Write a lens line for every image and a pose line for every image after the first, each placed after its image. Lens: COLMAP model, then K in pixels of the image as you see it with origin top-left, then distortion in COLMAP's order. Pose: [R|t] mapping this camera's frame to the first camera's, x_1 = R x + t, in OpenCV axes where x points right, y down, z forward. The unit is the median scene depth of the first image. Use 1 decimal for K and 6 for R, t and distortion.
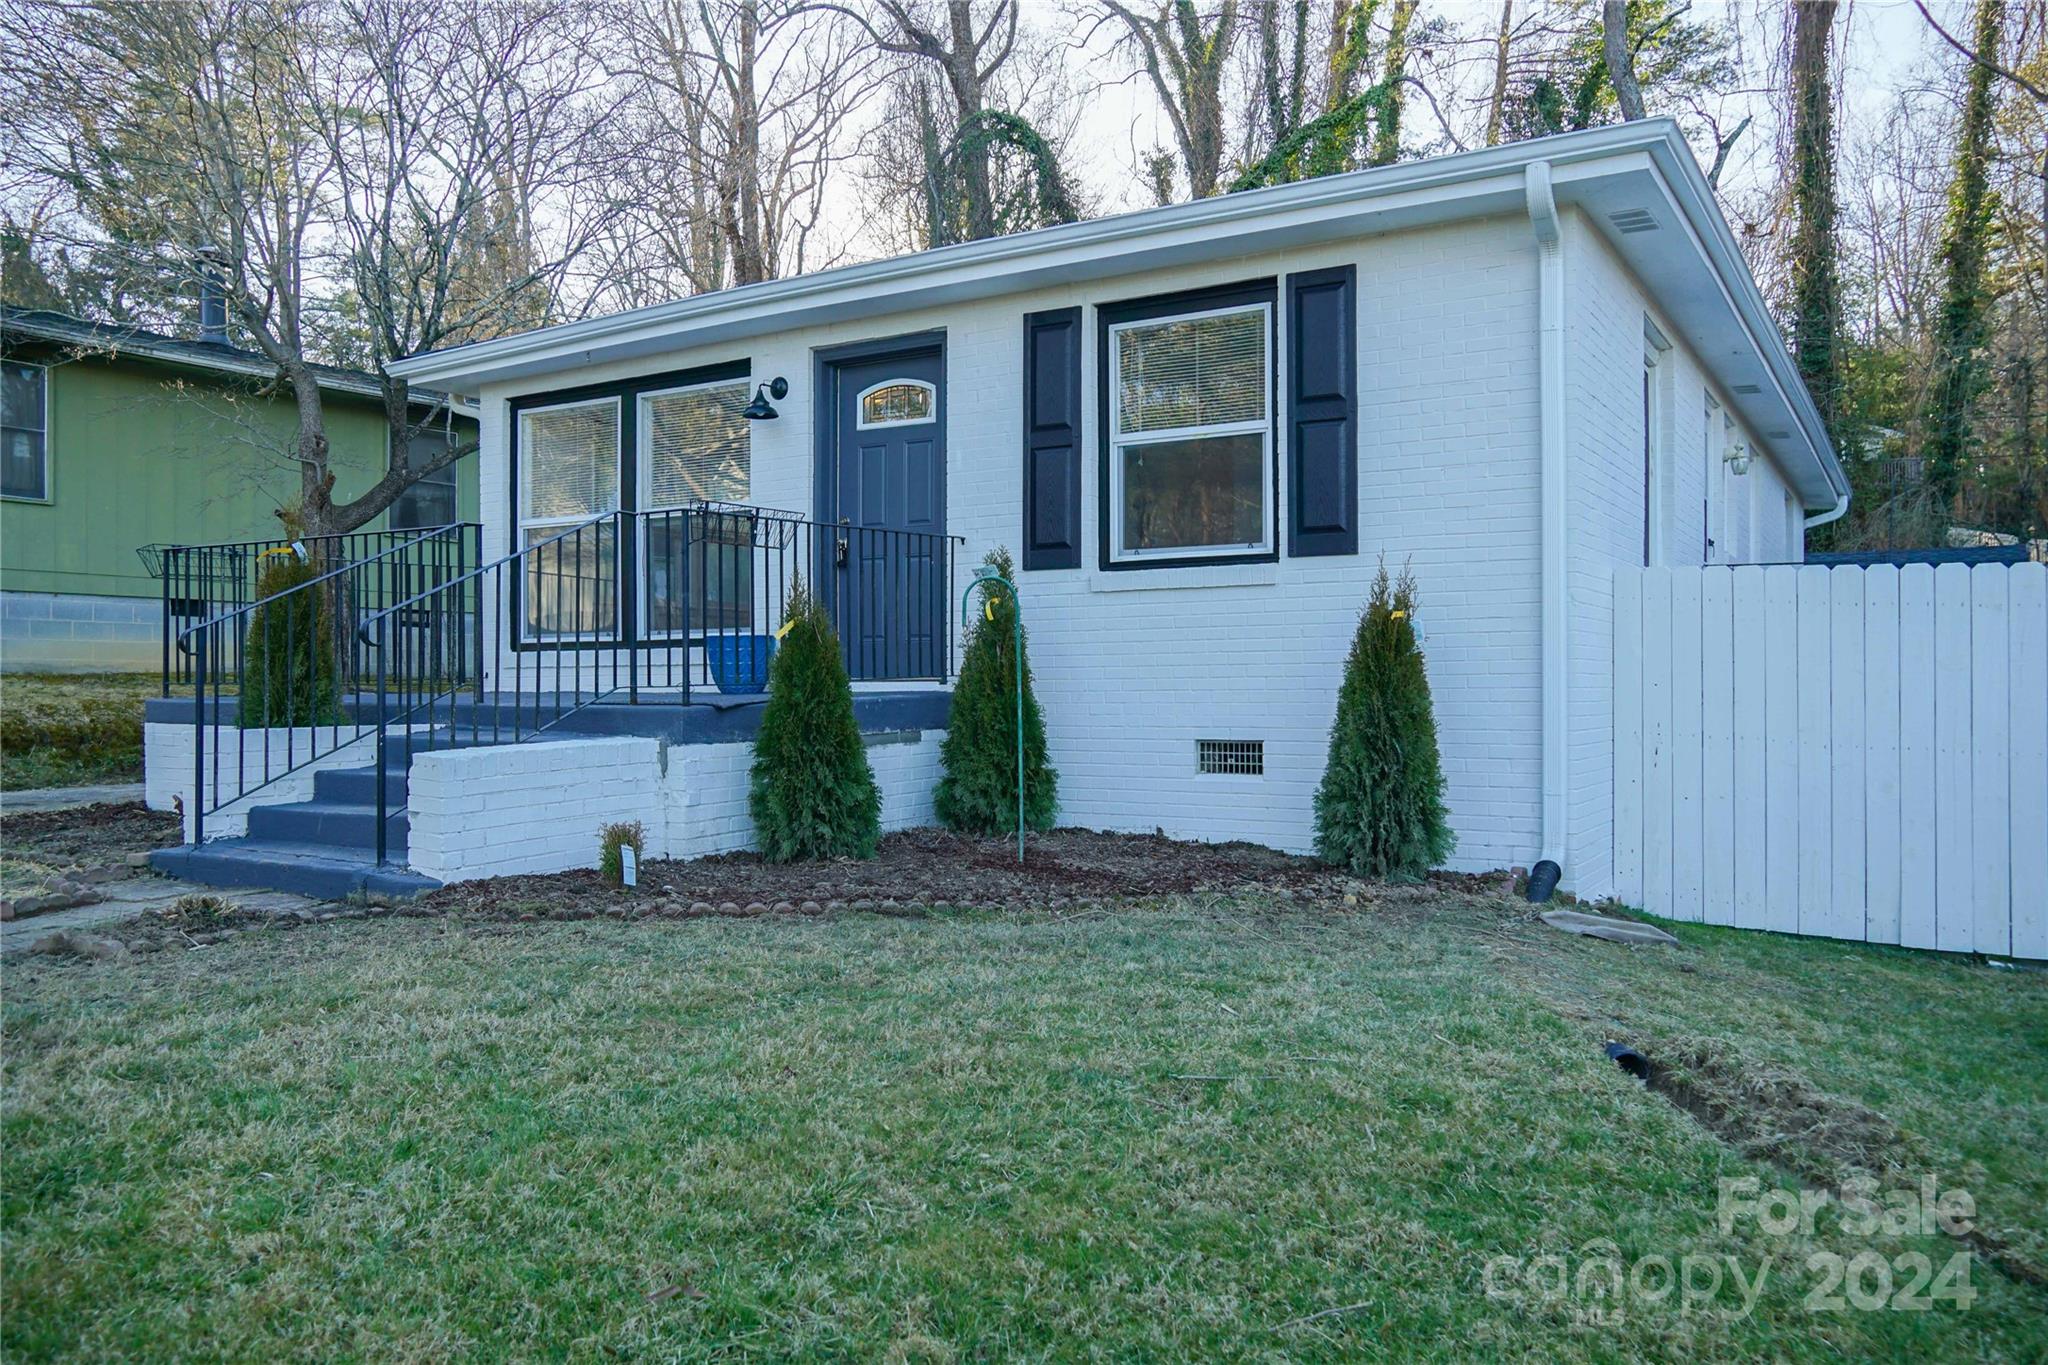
lens RADIAL K [[1546.7, 0, 1030.2], [0, 1546.7, 726.9], [0, 0, 1]] dist [-0.009552, 0.004149]
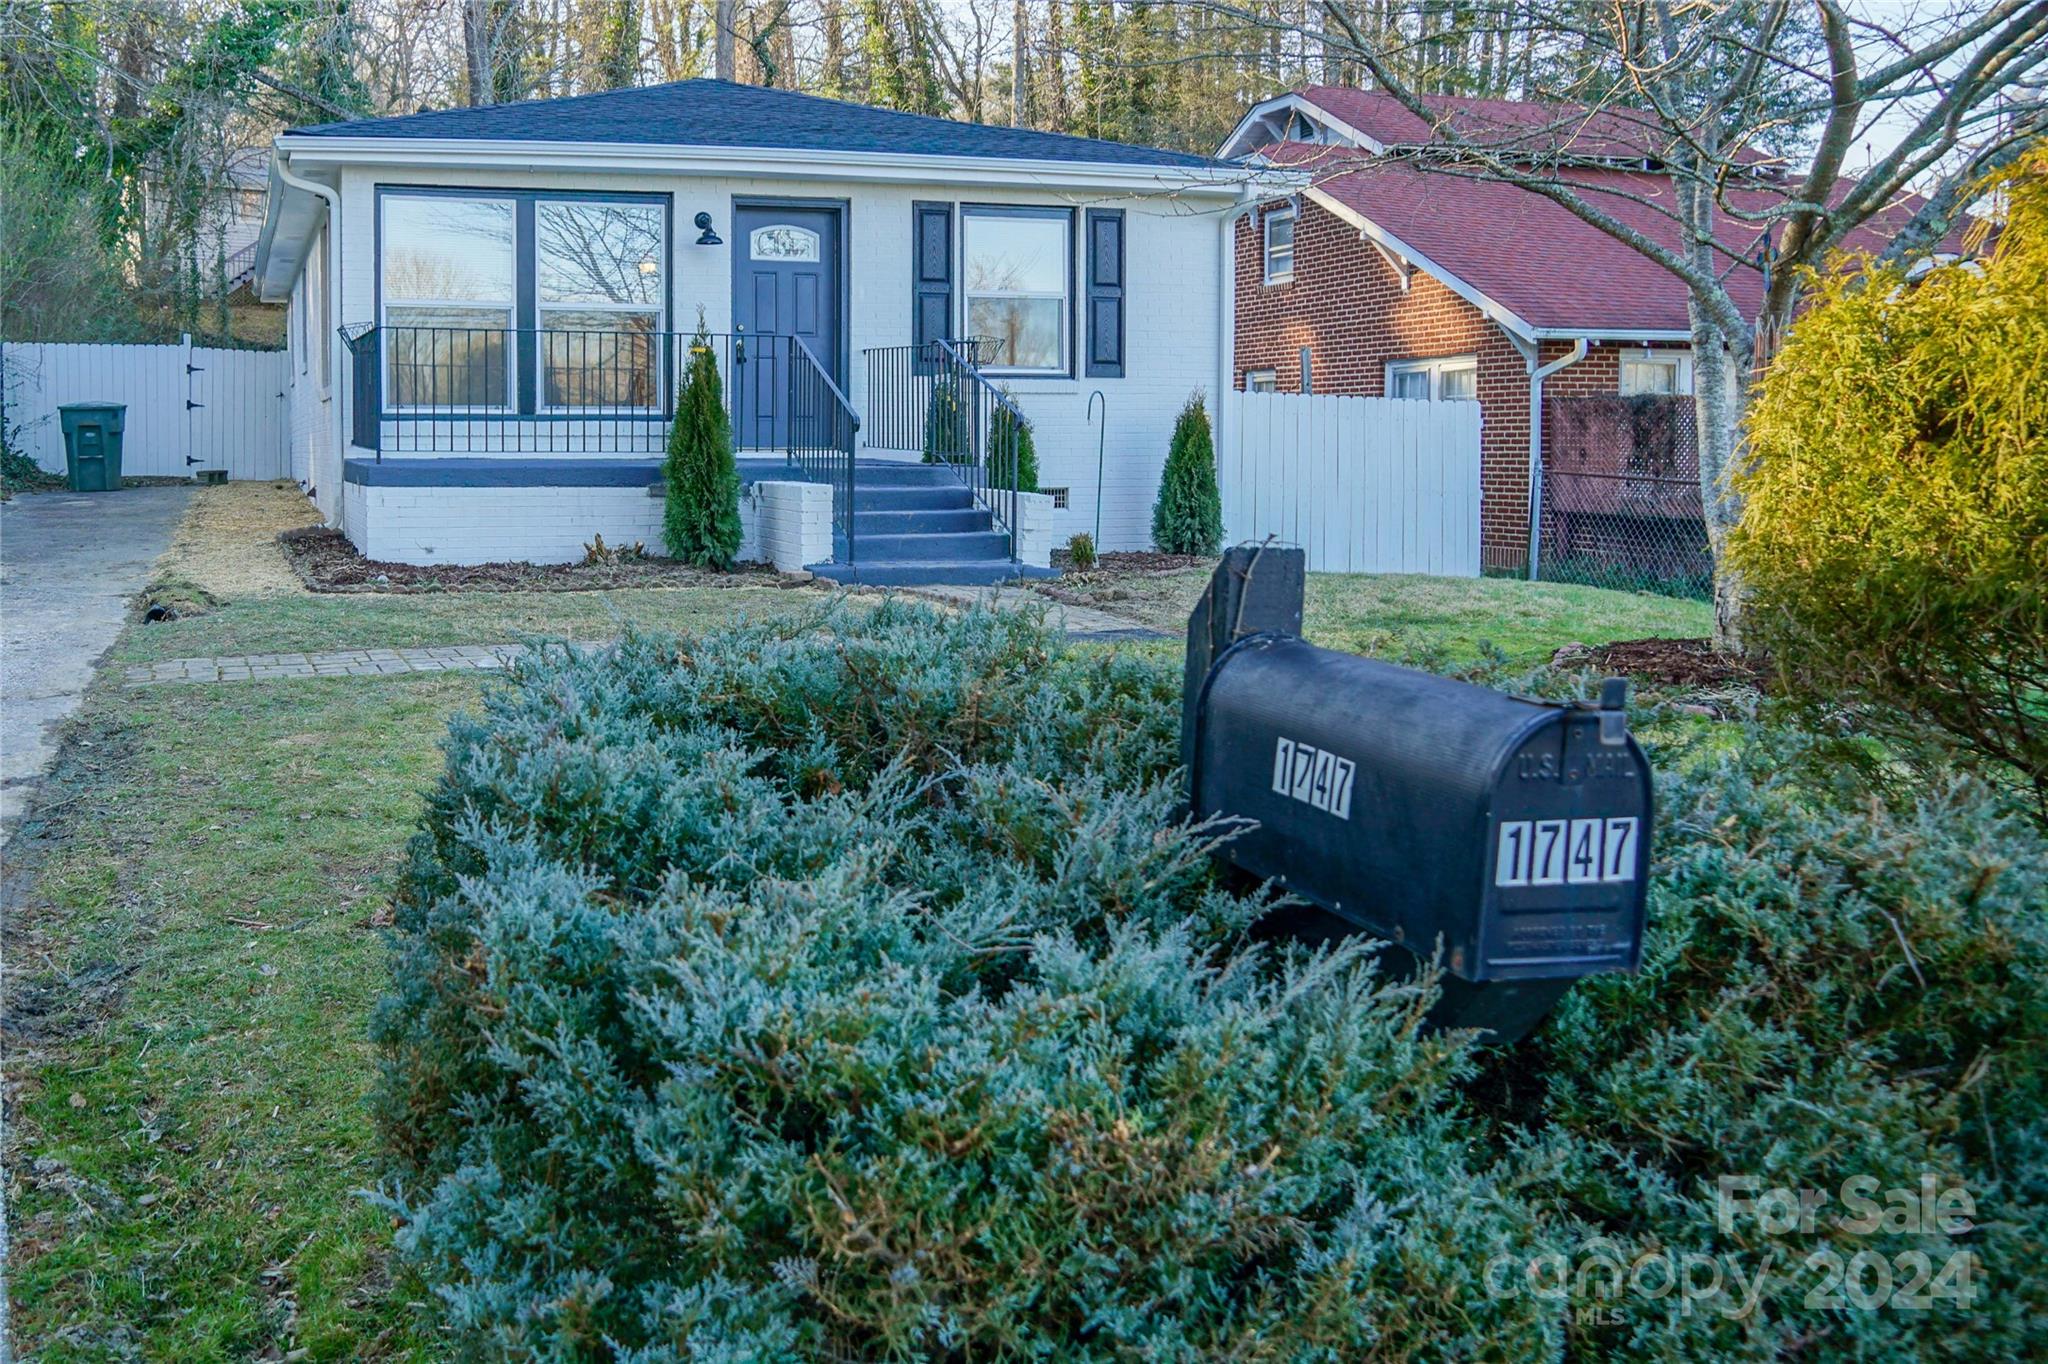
lens RADIAL K [[1546.7, 0, 1030.2], [0, 1546.7, 726.4], [0, 0, 1]] dist [-0.009552, 0.004149]
pose [[0.676106, -0.113627, 0.727990, -0.979709], [0.022979, 0.990808, 0.133306, 0.035659], [-0.736446, -0.073400, 0.672502, -0.107724]]
